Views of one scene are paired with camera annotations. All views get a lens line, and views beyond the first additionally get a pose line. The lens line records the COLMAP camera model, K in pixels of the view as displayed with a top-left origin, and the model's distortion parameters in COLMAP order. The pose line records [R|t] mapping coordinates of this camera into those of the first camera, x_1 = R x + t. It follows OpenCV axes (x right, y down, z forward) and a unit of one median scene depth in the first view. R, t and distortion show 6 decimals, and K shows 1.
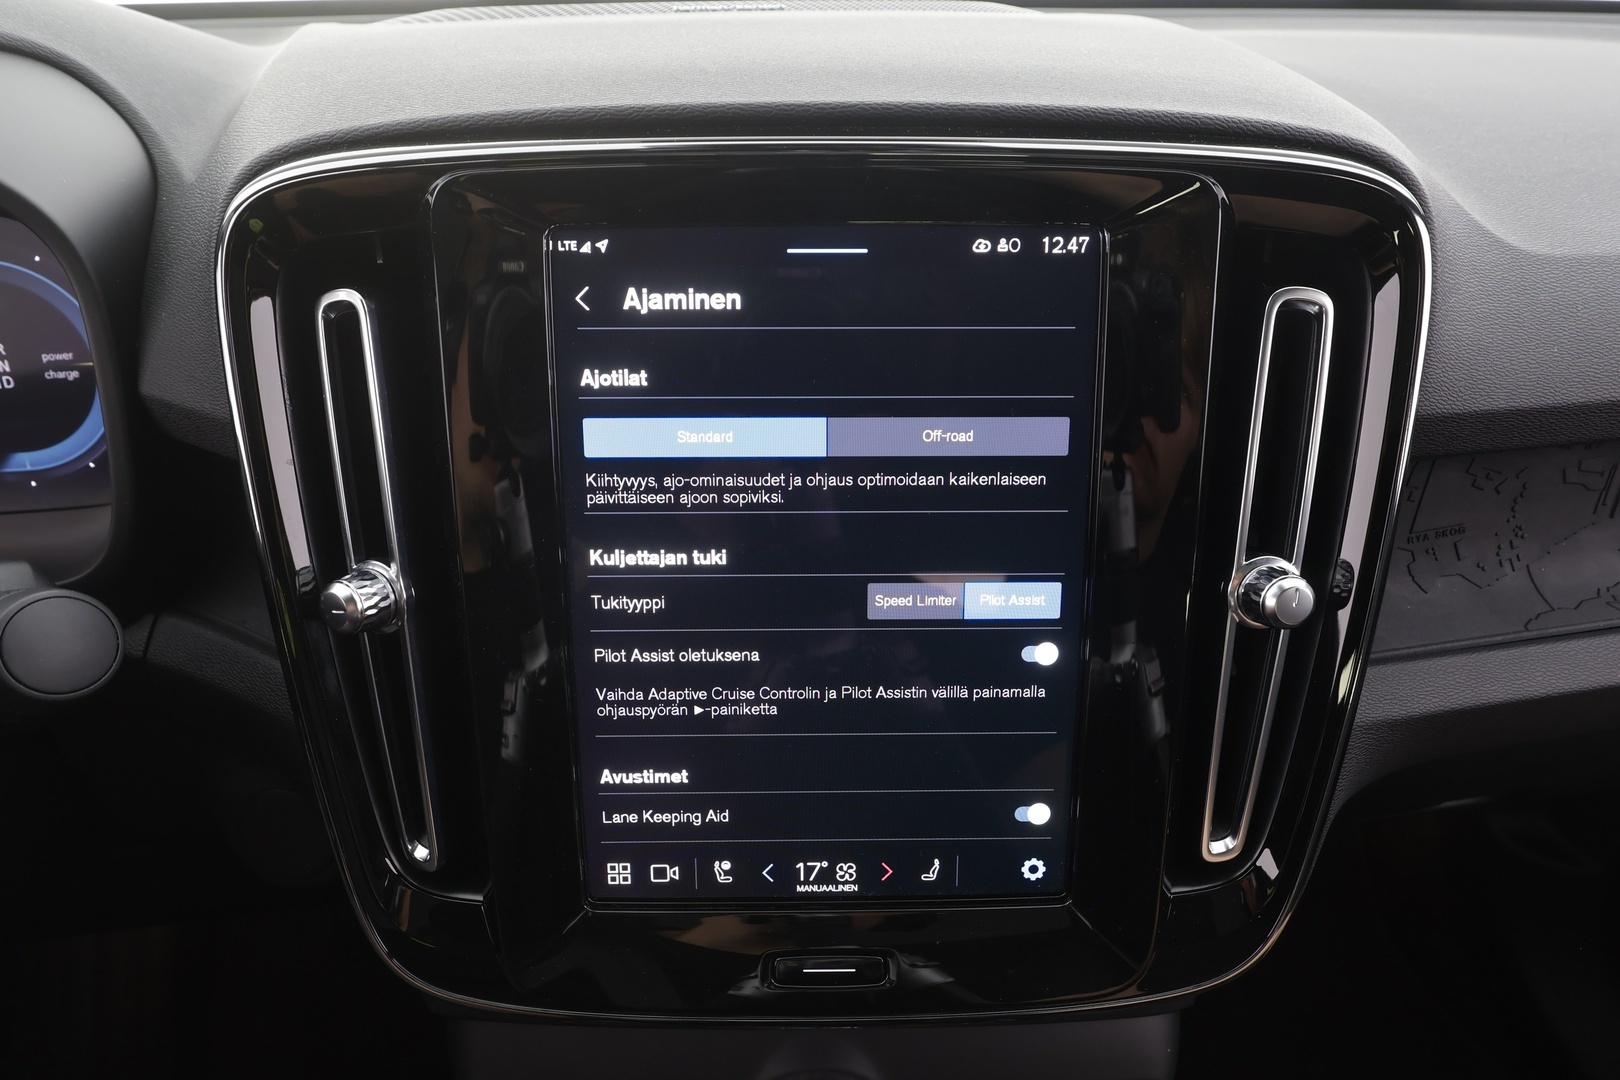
lens RADIAL K [[965.0, 0, 843.2], [0, 965.0, 544.4], [0, 0, 1]] dist [-0.028852, -0.004920]
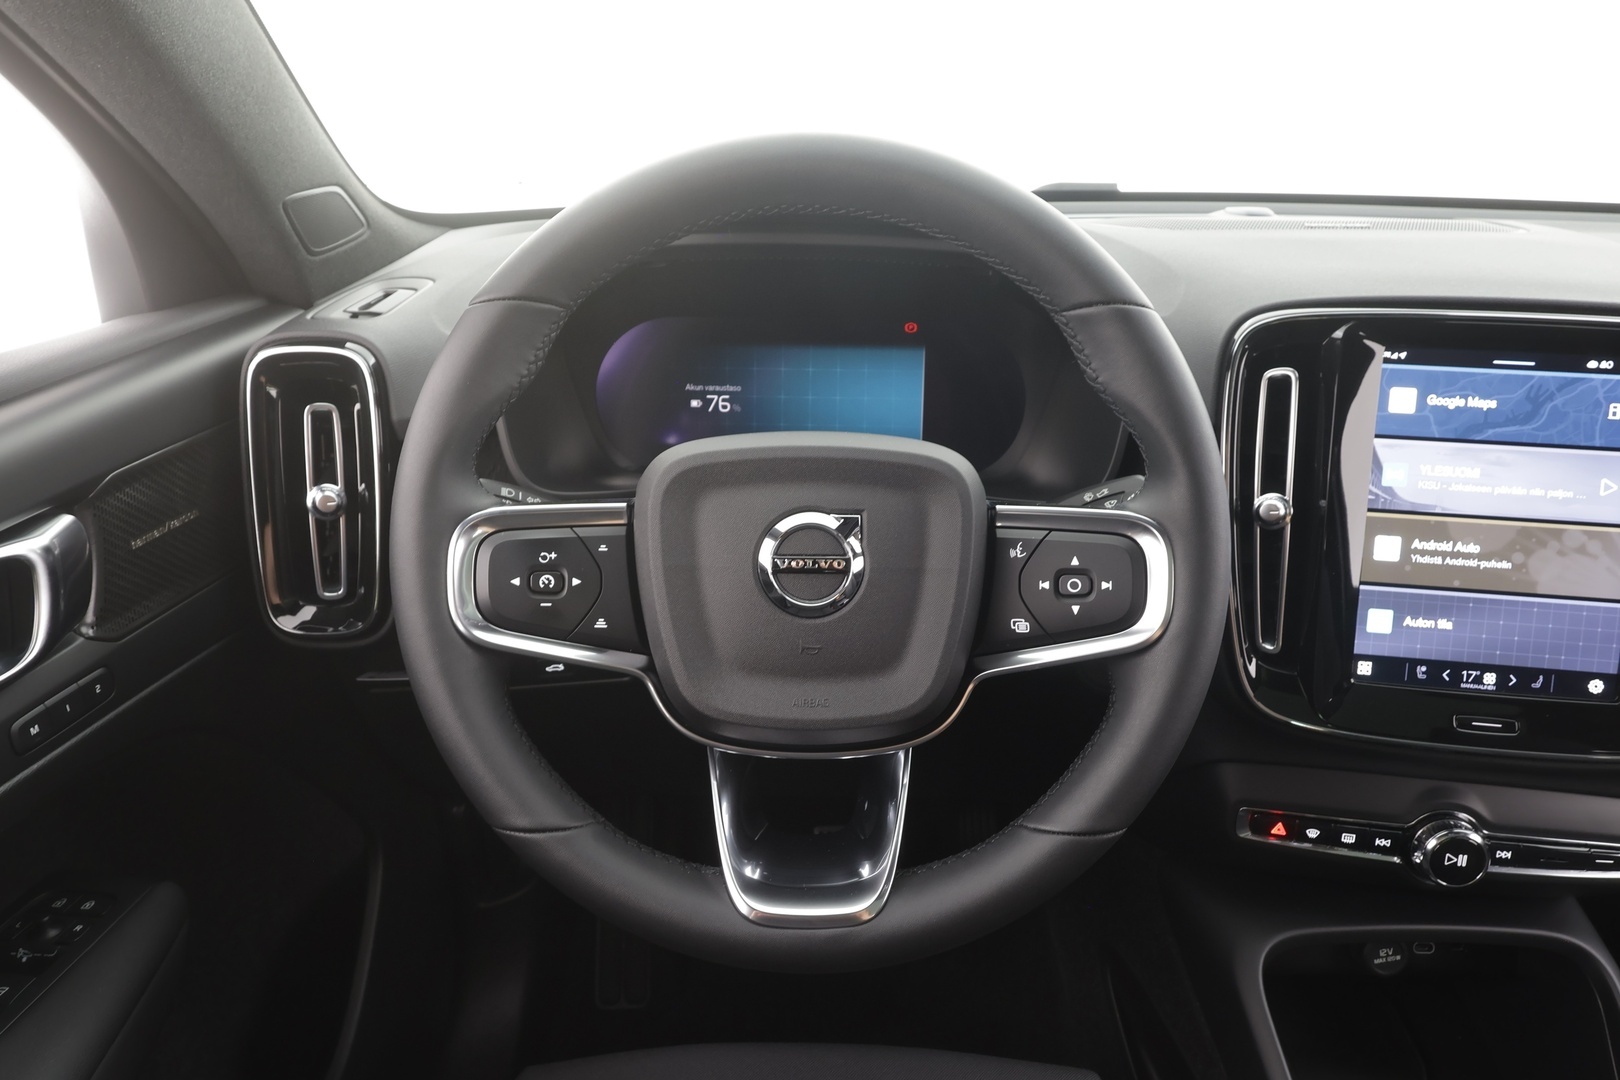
lens RADIAL K [[992.1, 0, 806.1], [0, 992.1, 545.7], [0, 0, 1]] dist [0.006399, -0.004493]
pose [[0.989811, 0.072283, -0.122678, -1.128435], [-0.089462, 0.985979, -0.140862, 0.485516], [0.110776, 0.150401, 0.982399, -1.140268]]
